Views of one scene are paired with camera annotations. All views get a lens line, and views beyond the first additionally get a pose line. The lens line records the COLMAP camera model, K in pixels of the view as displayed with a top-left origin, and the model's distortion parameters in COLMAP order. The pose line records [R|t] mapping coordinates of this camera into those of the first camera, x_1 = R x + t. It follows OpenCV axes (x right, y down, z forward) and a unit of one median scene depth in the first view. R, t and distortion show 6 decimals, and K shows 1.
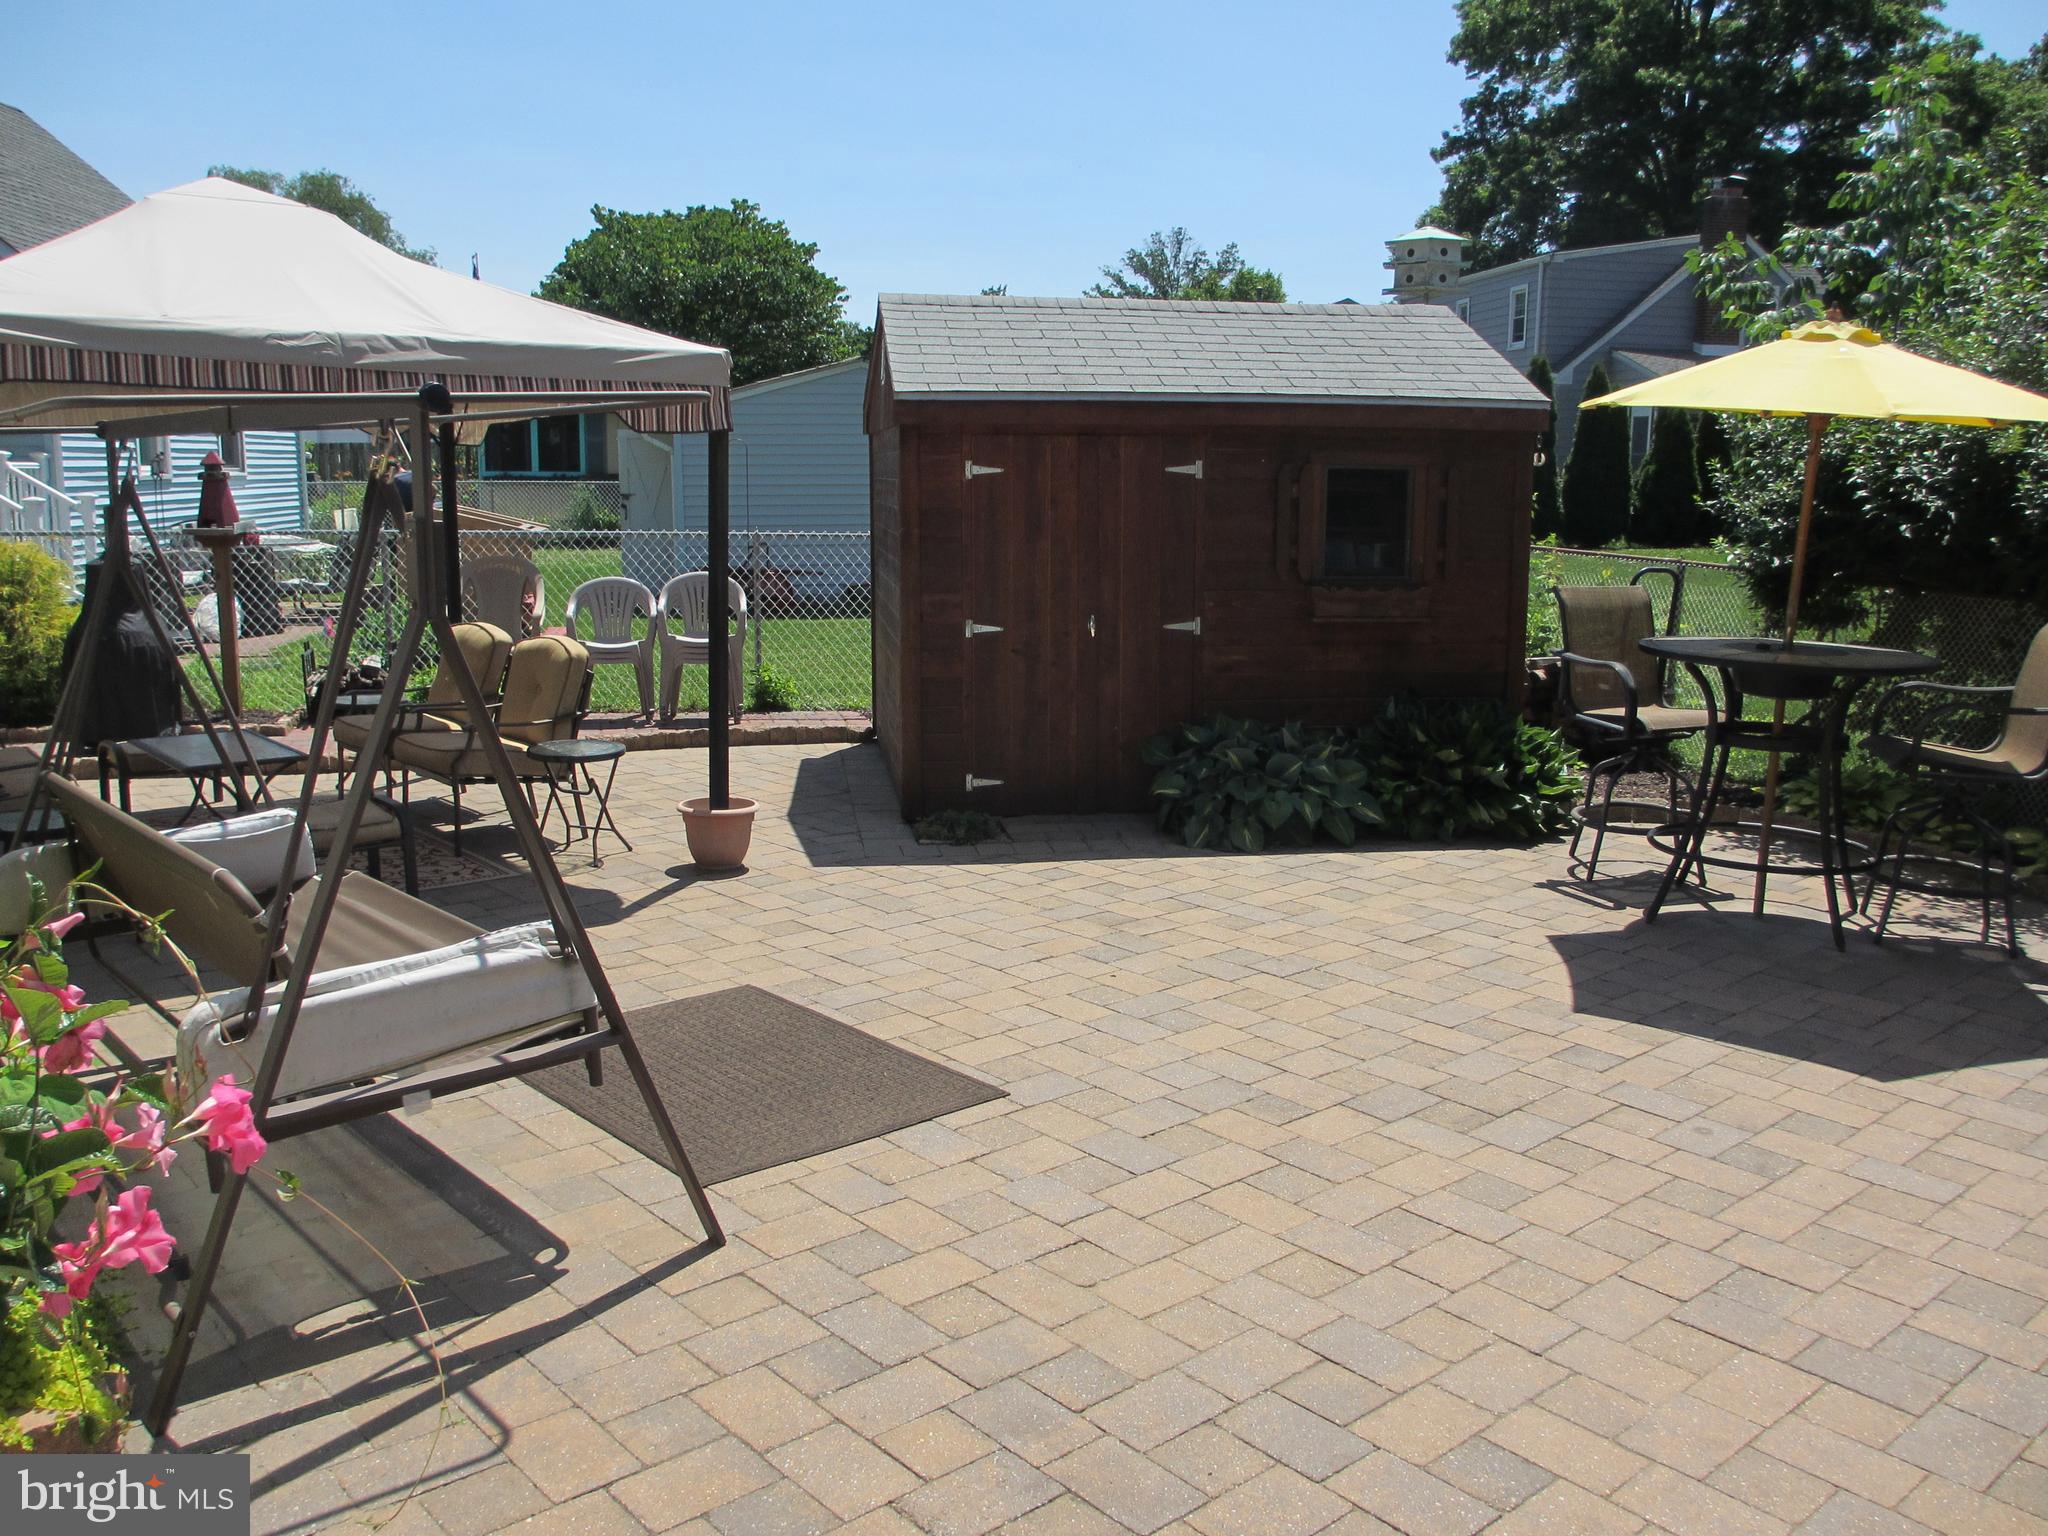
lens RADIAL K [[1691.9, 0, 1018.2], [0, 1691.9, 774.6], [0, 0, 1]] dist [-0.067407, 0.030908]
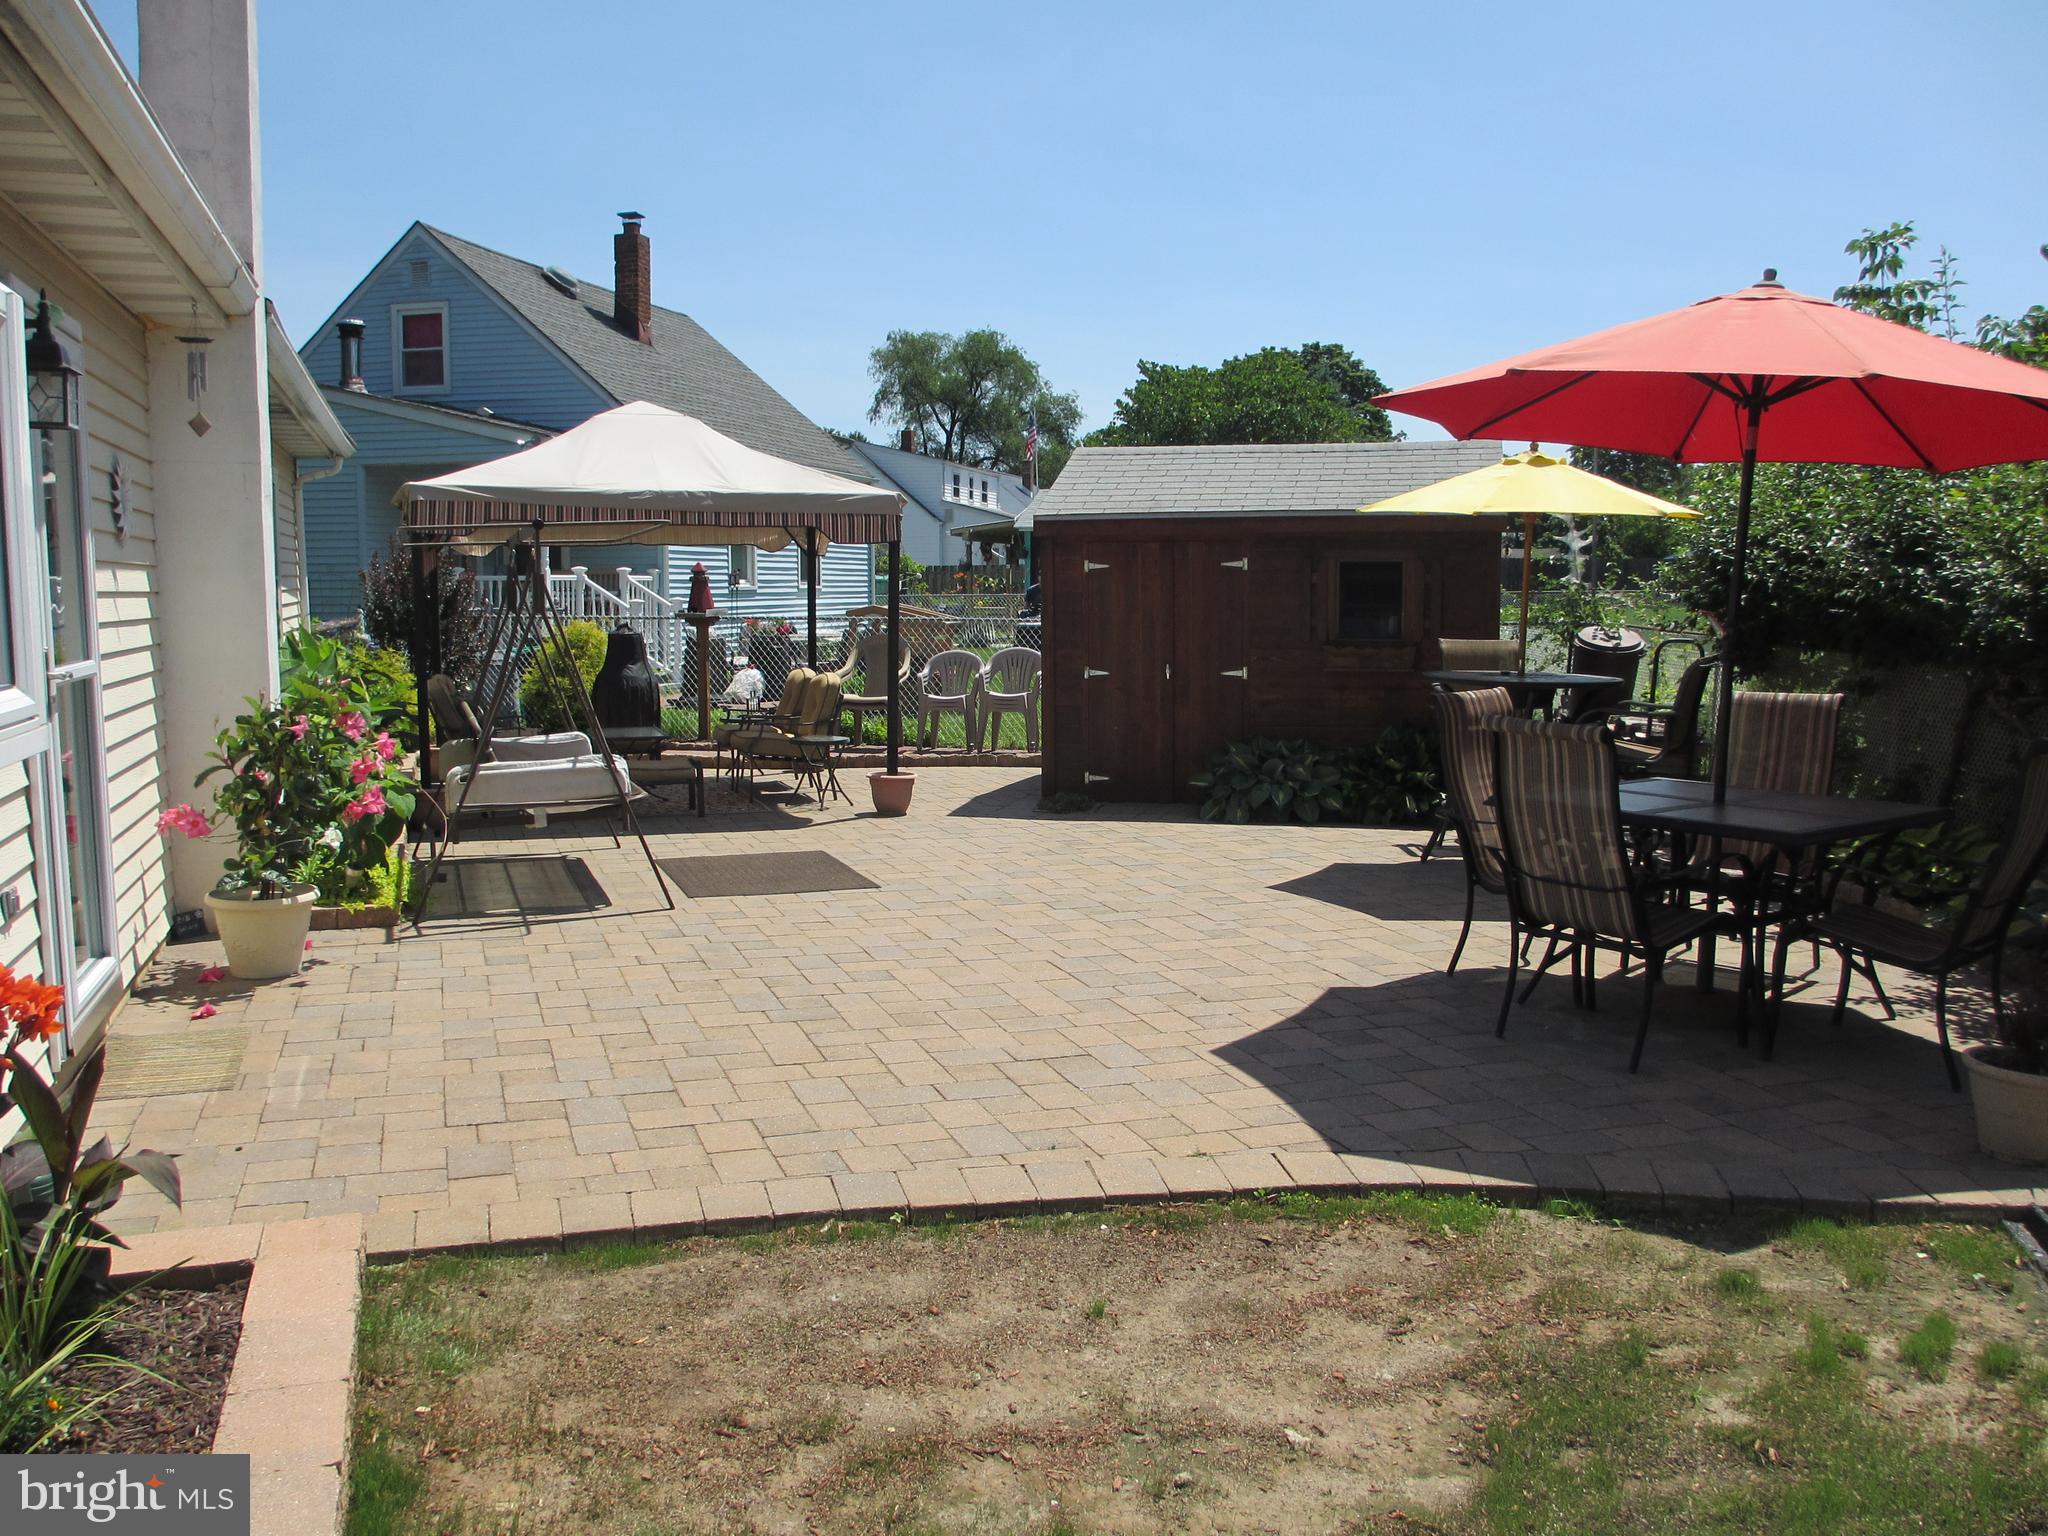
lens RADIAL K [[1691.9, 0, 1013.5], [0, 1691.9, 771.7], [0, 0, 1]] dist [-0.067407, 0.030908]
pose [[0.927247, 0.030365, -0.373217, 0.473208], [-0.057728, 0.996383, -0.062357, 0.097509], [0.369973, 0.079365, 0.925646, -0.393424]]
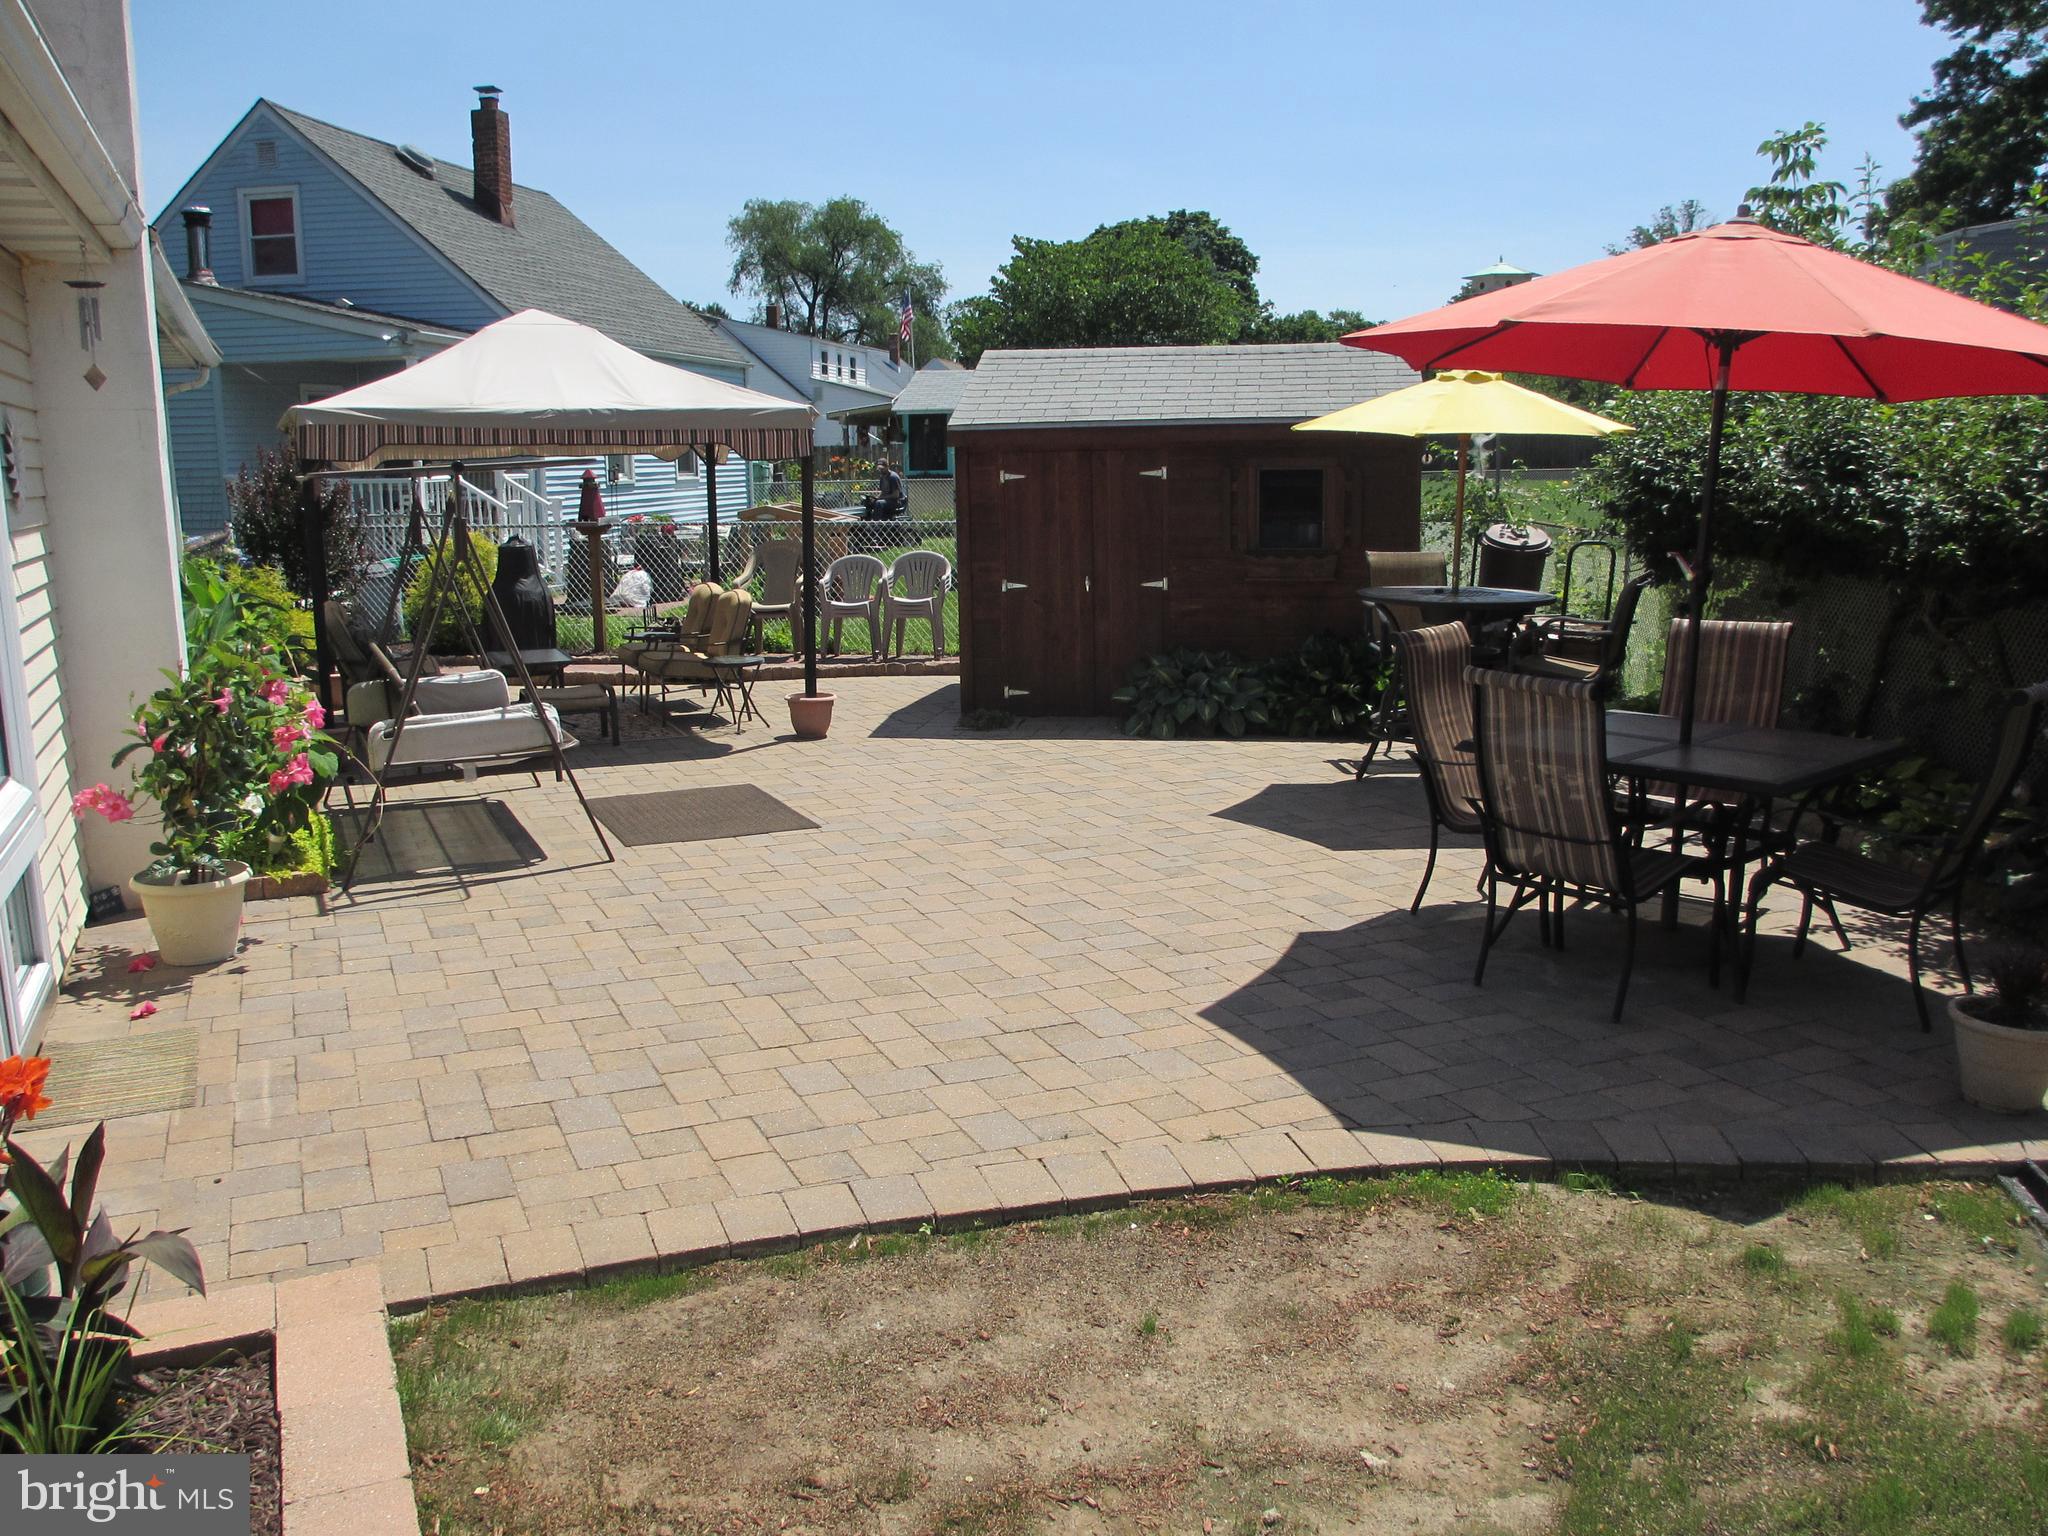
lens RADIAL K [[1691.9, 0, 1015.1], [0, 1691.9, 765.7], [0, 0, 1]] dist [-0.067407, 0.030908]
pose [[0.954353, 0.031037, -0.297065, 0.422445], [-0.030731, 0.999511, 0.005702, 0.060964], [0.297097, 0.003688, 0.954840, -0.392606]]
